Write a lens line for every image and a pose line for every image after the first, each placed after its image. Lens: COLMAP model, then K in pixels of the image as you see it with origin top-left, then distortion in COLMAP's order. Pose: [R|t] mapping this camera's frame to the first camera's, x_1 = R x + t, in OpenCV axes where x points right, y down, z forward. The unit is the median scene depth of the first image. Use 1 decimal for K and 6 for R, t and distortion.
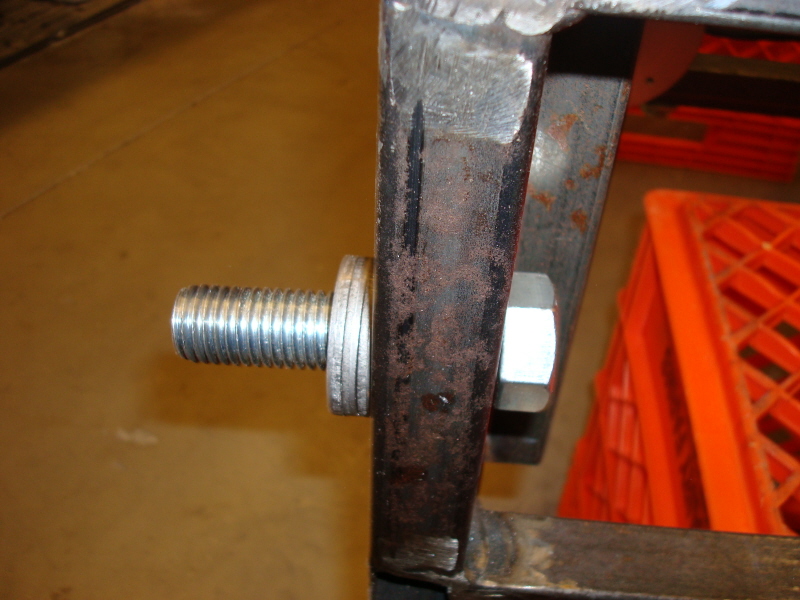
lens RADIAL K [[854.5, 0, 400.0], [0, 854.5, 300.0], [0, 0, 1]] dist [-0.088130, 0.002073]
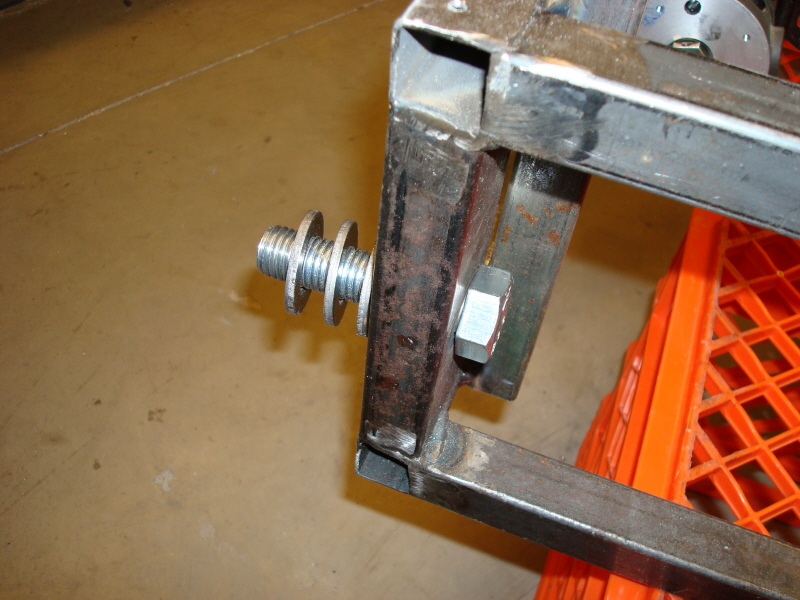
lens RADIAL K [[848.8, 0, 401.1], [0, 848.8, 308.8], [0, 0, 1]] dist [-0.079882, -0.005169]
pose [[0.963586, 0.232983, -0.131233, 0.229049], [-0.214854, 0.966745, 0.138717, -0.152659], [0.159187, -0.105470, 0.981598, -0.513213]]
